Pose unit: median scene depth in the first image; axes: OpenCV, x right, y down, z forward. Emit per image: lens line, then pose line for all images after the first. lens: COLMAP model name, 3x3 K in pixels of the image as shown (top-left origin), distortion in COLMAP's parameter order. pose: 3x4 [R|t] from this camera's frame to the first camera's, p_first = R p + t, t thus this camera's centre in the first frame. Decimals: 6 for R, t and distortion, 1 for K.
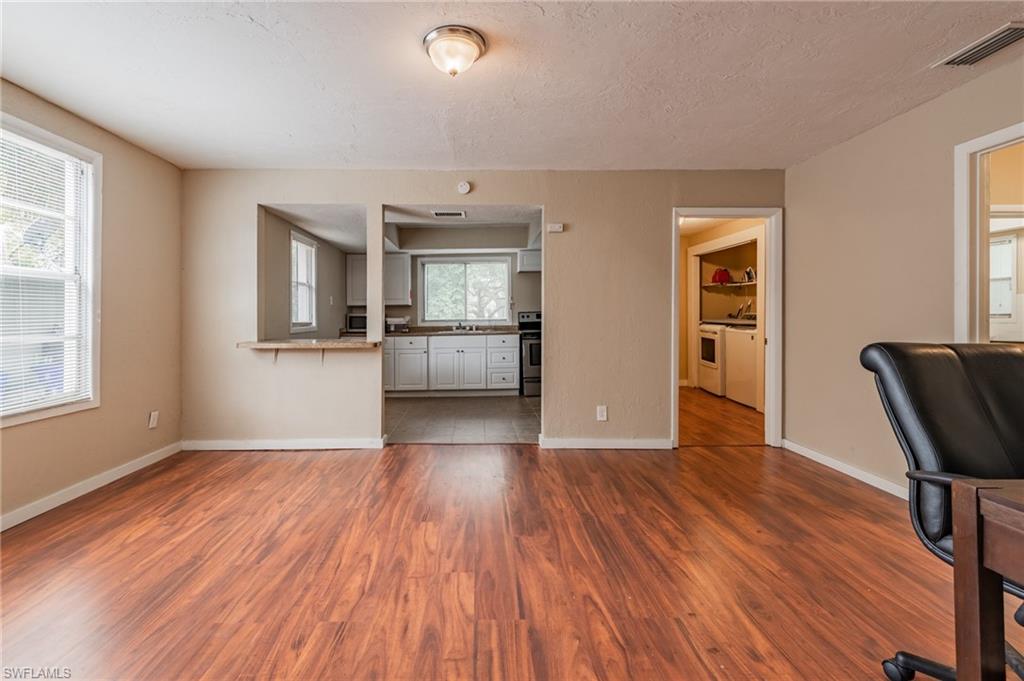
lens RADIAL K [[449.5, 0, 480.8], [0, 449.5, 323.9], [0, 0, 1]] dist [0.007347, -0.003128]
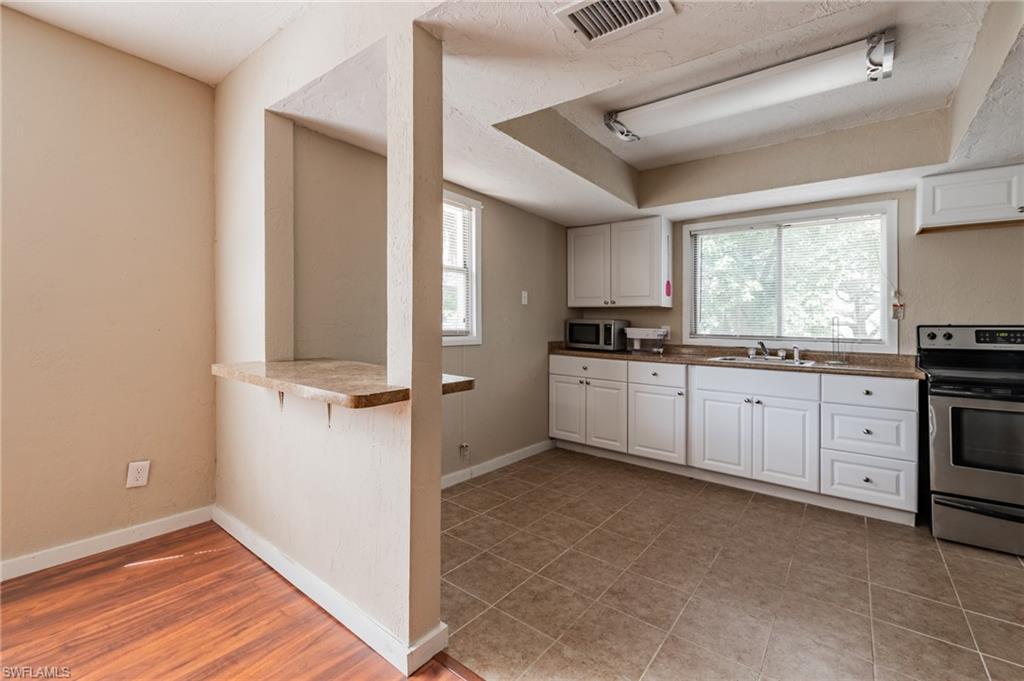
lens RADIAL K [[449.5, 0, 515.5], [0, 449.5, 317.4], [0, 0, 1]] dist [0.007347, -0.003128]
pose [[0.789755, 0.019533, -0.613111, 0.077408], [-0.039119, 0.999062, -0.018561, -0.017095], [0.612174, 0.038643, 0.789778, 0.748207]]
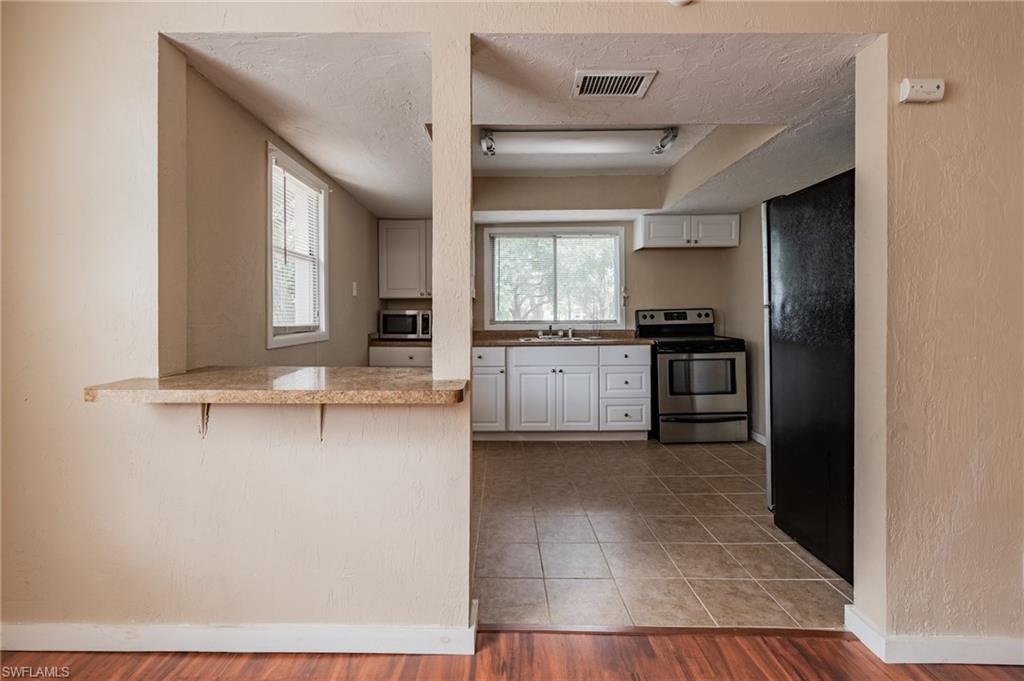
lens RADIAL K [[449.5, 0, 505.1], [0, 449.5, 311.2], [0, 0, 1]] dist [0.007347, -0.003128]
pose [[0.999966, 0.006224, -0.005452, -0.187943], [-0.006346, 0.999723, -0.022661, -0.013487], [0.005310, 0.022695, 0.999728, 0.602643]]
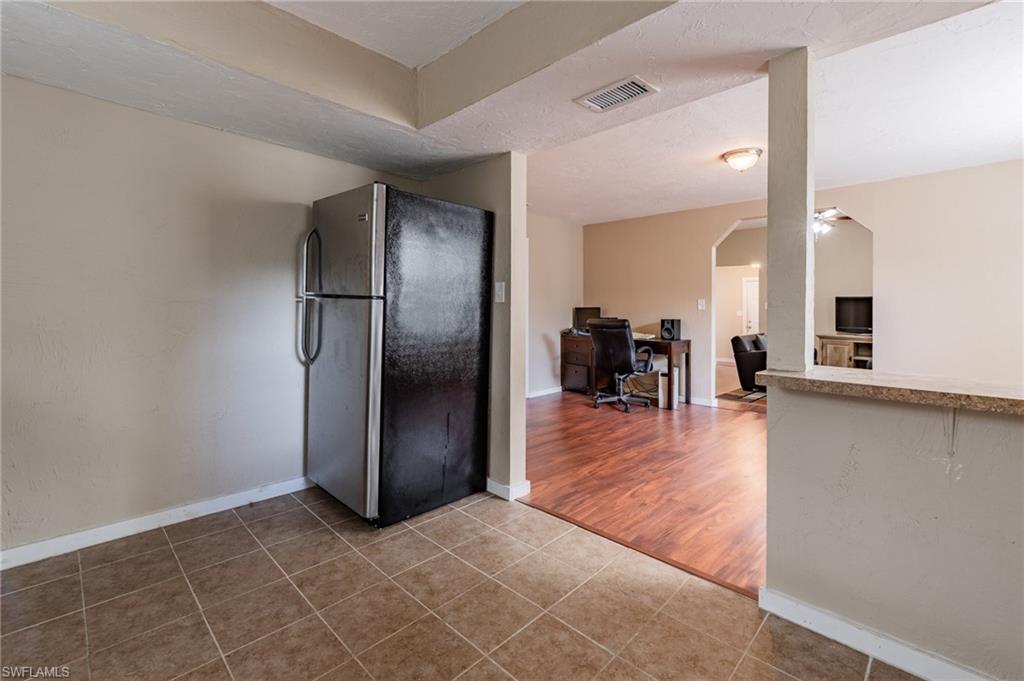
lens RADIAL K [[449.5, 0, 513.7], [0, 449.5, 302.6], [0, 0, 1]] dist [0.007347, -0.003128]
pose [[-0.709907, 0.005531, 0.704274, -0.358218], [0.003170, 0.999984, -0.004658, -0.027466], [-0.704288, -0.001074, -0.709913, 1.533487]]
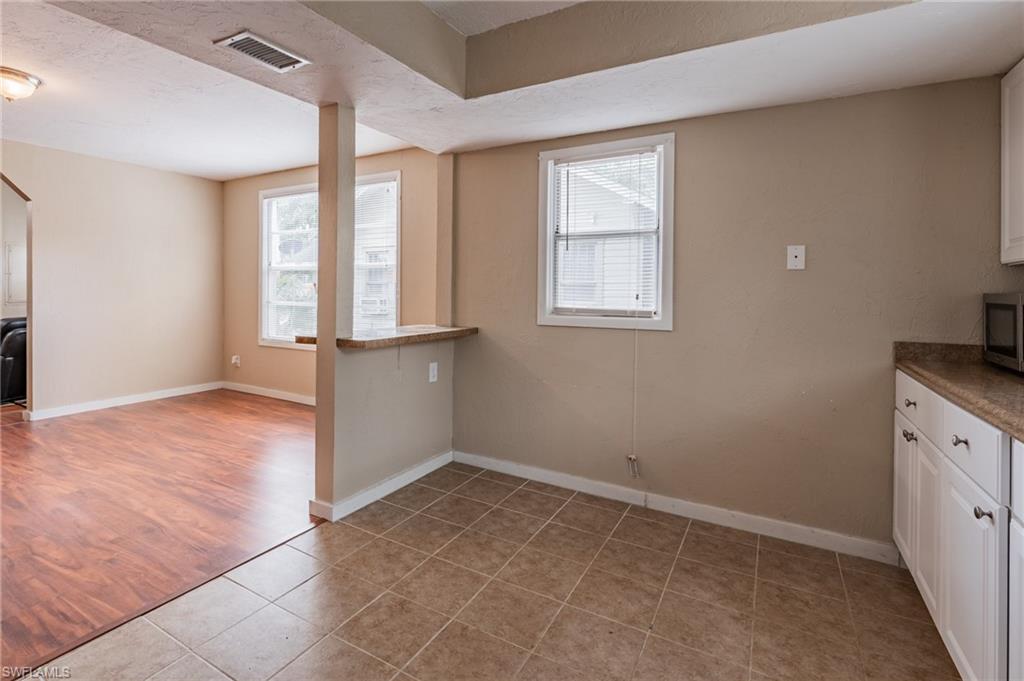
lens RADIAL K [[512.2, 0, 453.2], [0, 512.2, 290.5], [0, 0, 1]] dist [0.015454, -0.004453]
pose [[-0.549184, 0.000606, -0.835701, 0.254186], [-0.020714, 0.999683, 0.014338, -0.038042], [0.835445, 0.025185, -0.548997, 1.530011]]
